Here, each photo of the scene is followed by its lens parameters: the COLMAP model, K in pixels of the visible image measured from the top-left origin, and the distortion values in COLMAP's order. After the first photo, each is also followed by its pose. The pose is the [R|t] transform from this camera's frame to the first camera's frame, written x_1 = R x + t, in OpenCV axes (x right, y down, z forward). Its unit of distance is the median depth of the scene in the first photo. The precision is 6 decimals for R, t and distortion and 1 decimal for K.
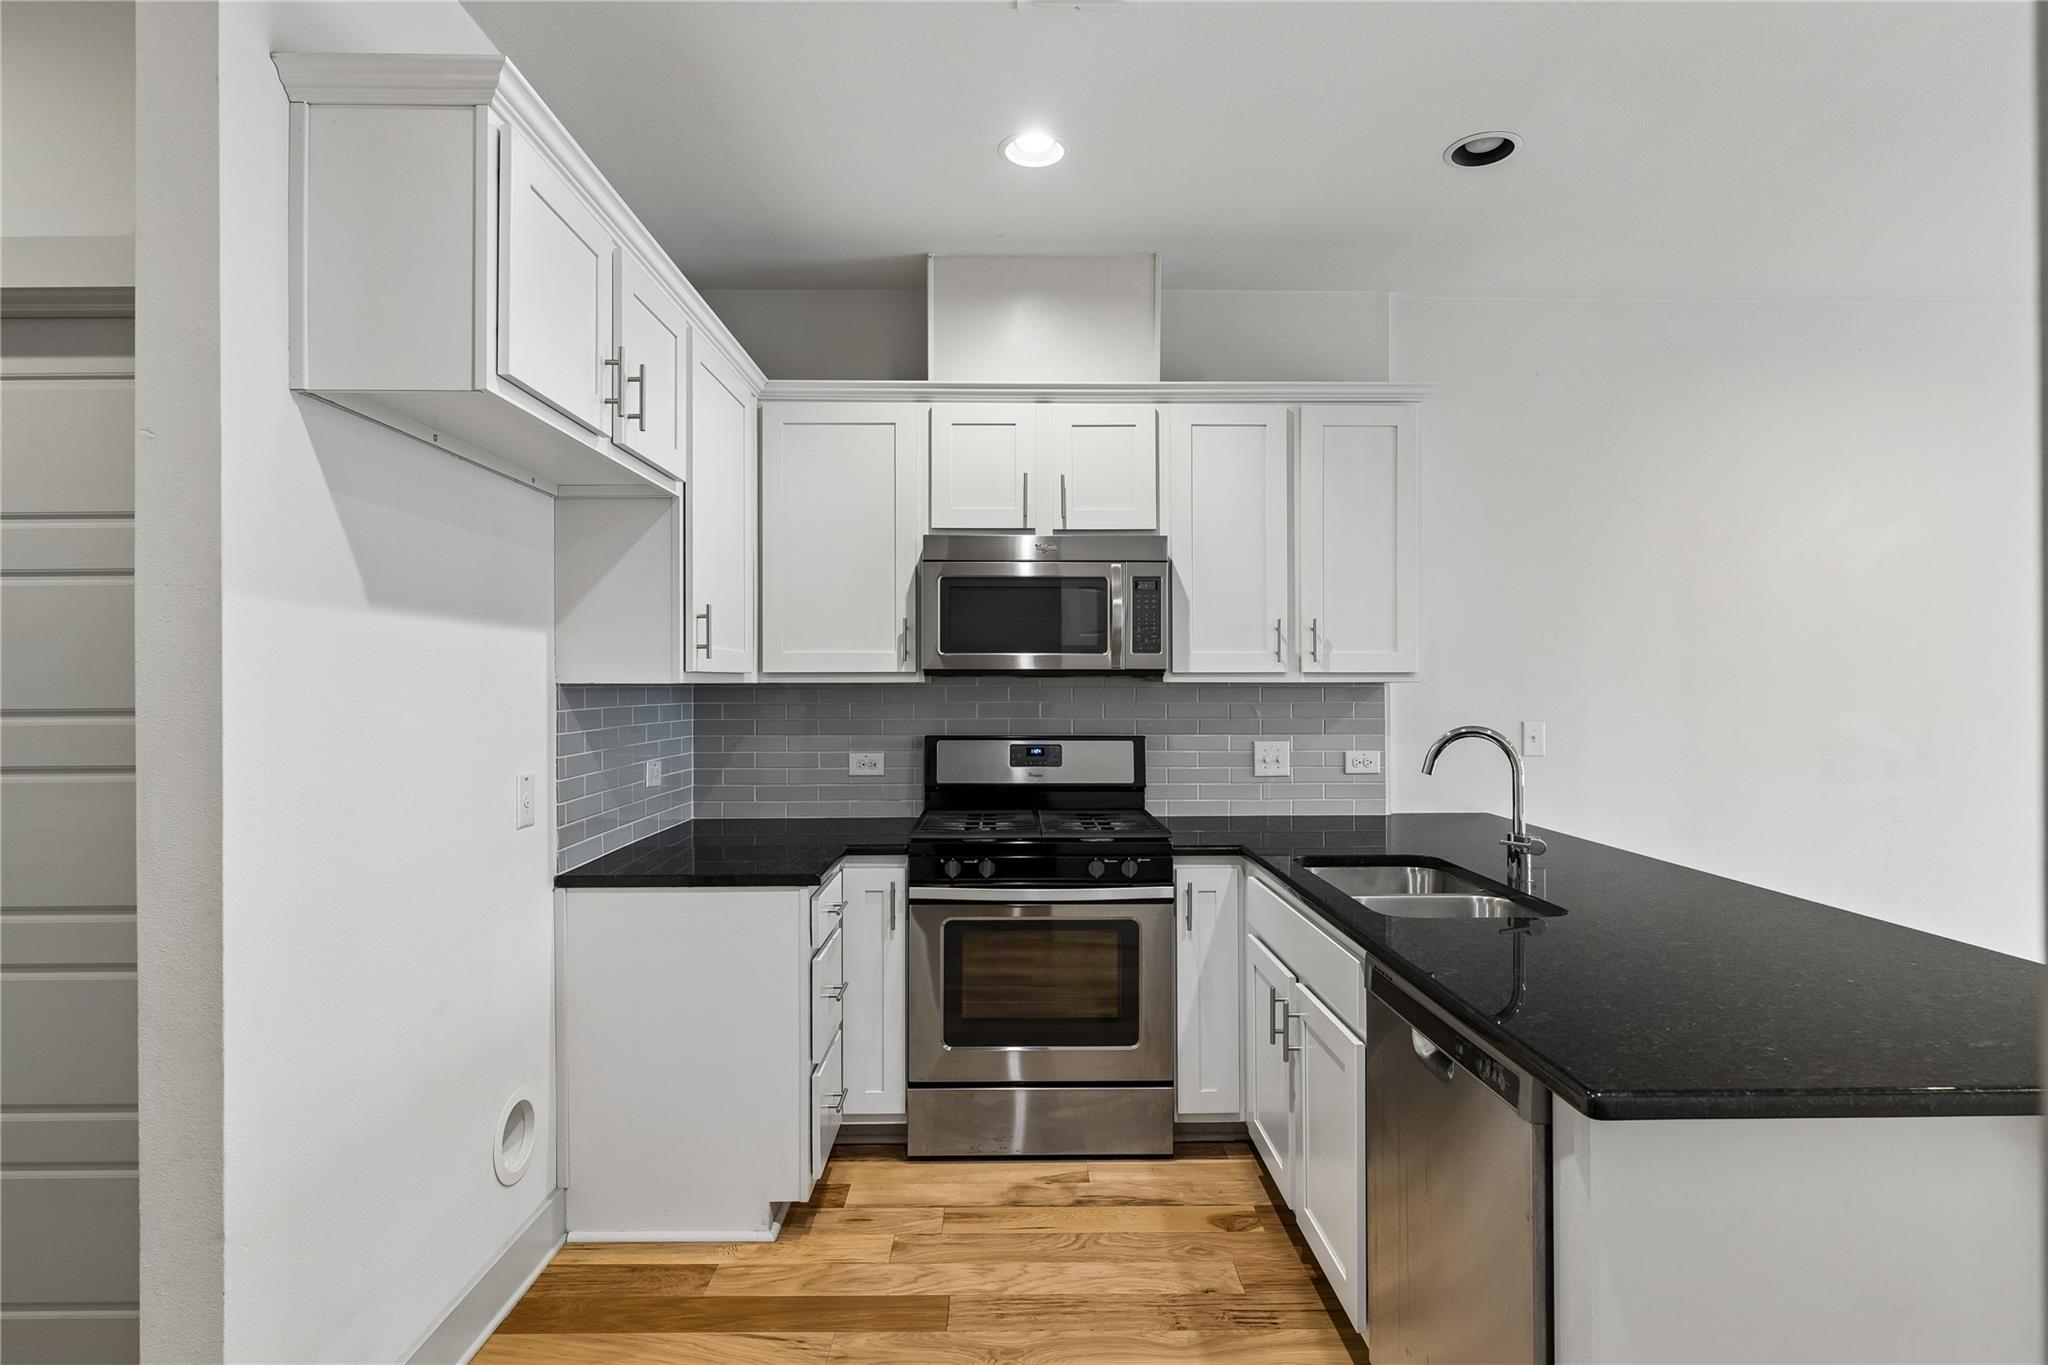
lens RADIAL K [[1014.7, 0, 1048.2], [0, 1014.7, 685.9], [0, 0, 1]] dist [-0.008913, 0.001411]
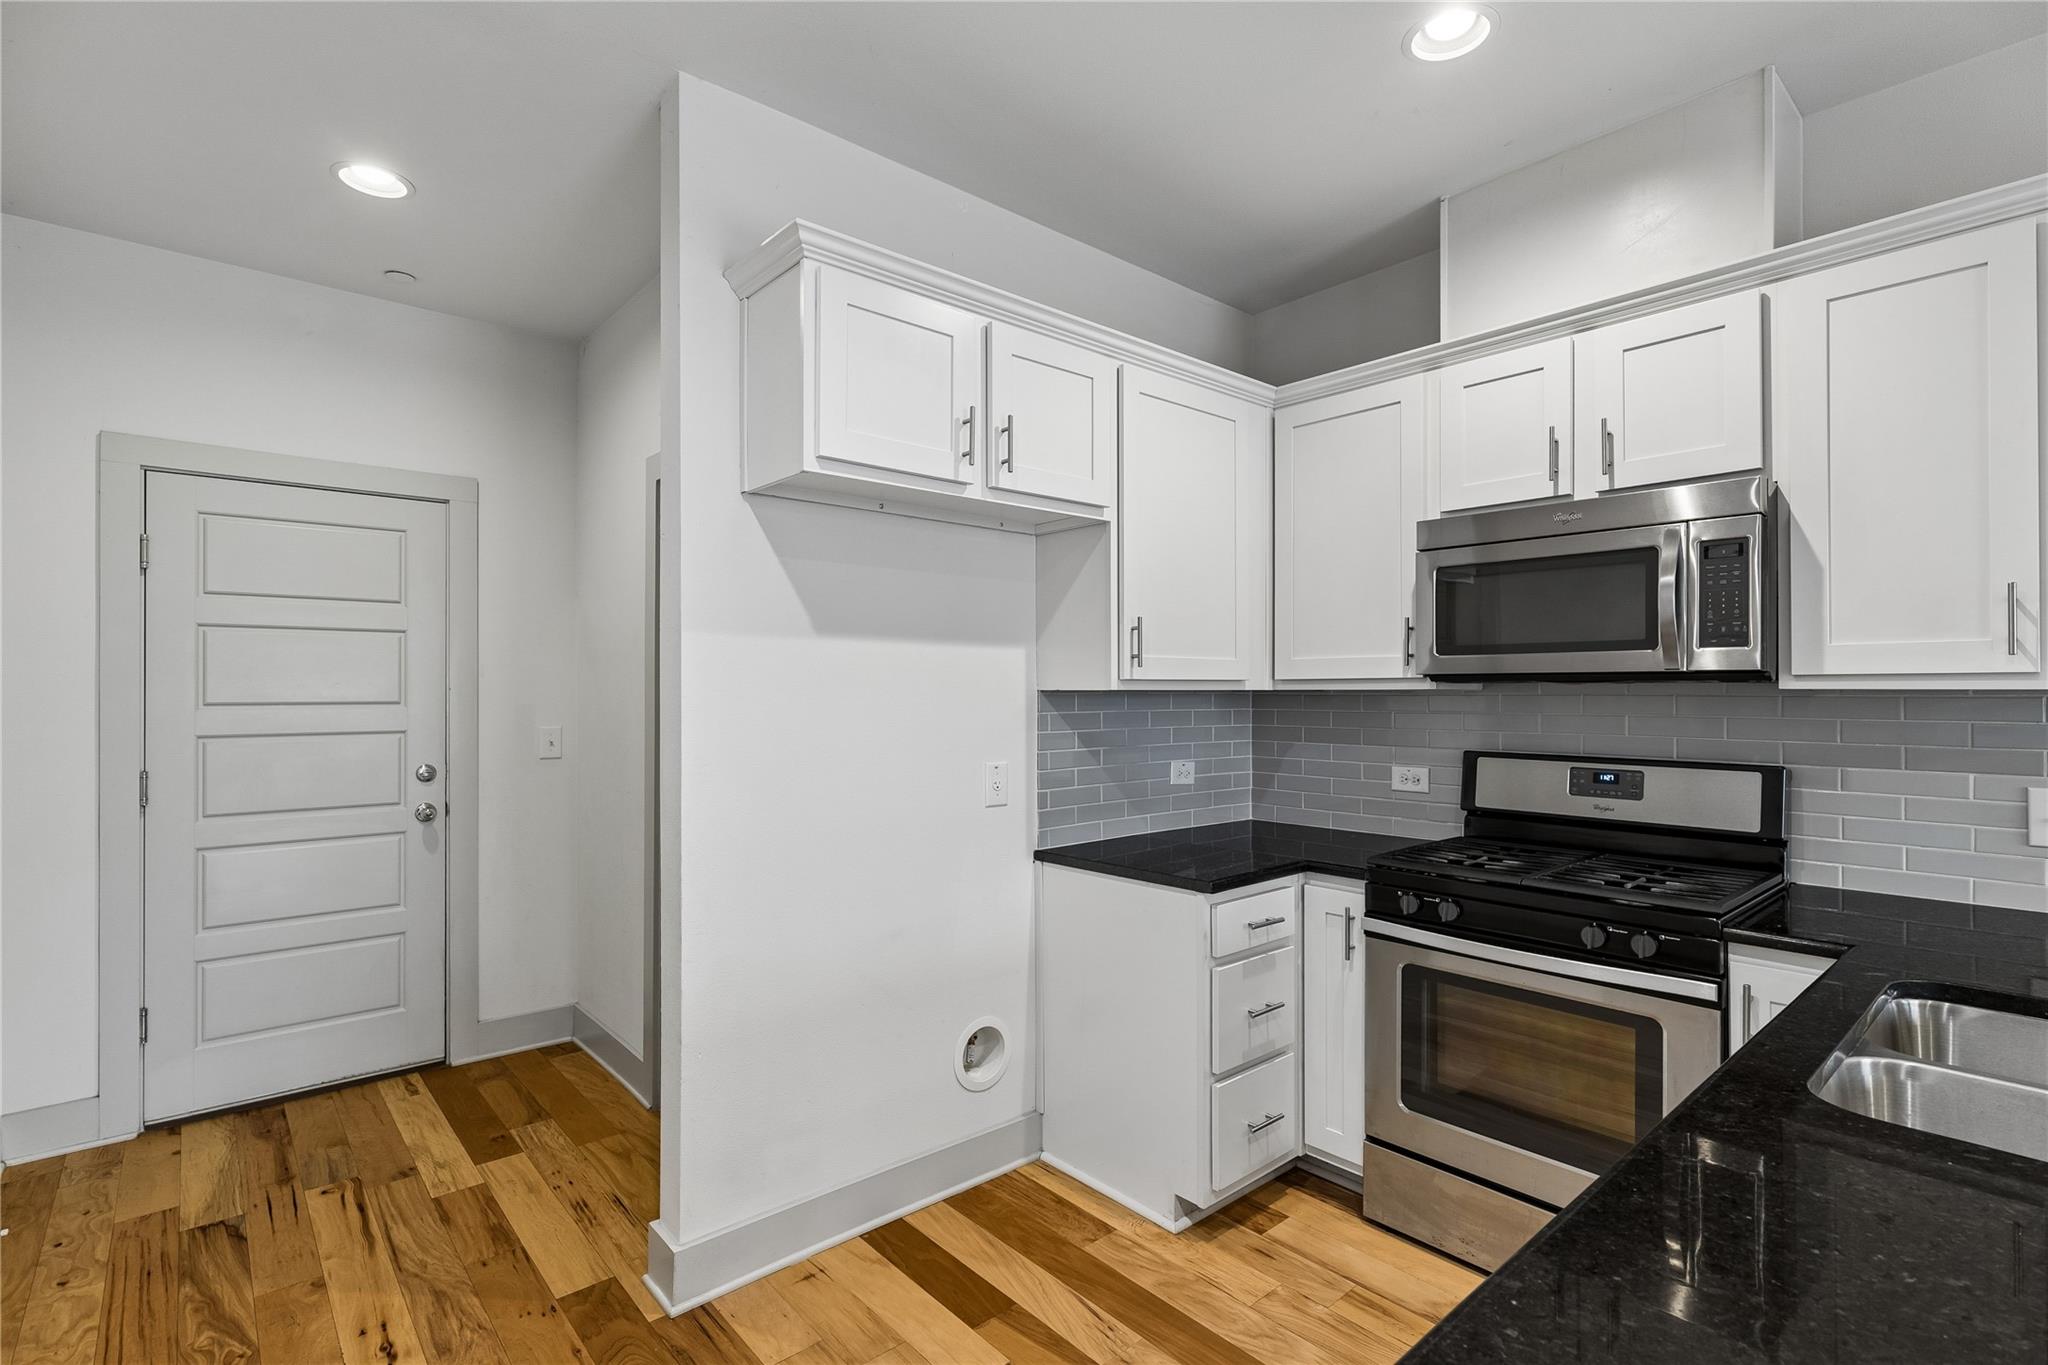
lens RADIAL K [[977.5, 0, 1026.5], [0, 977.5, 690.9], [0, 0, 1]] dist [0.003004, 0.000439]
pose [[0.636953, 0.001557, -0.770901, 0.319548], [-0.003591, 0.999993, -0.000948, 0.000035], [0.770894, 0.003372, 0.636954, 0.201440]]
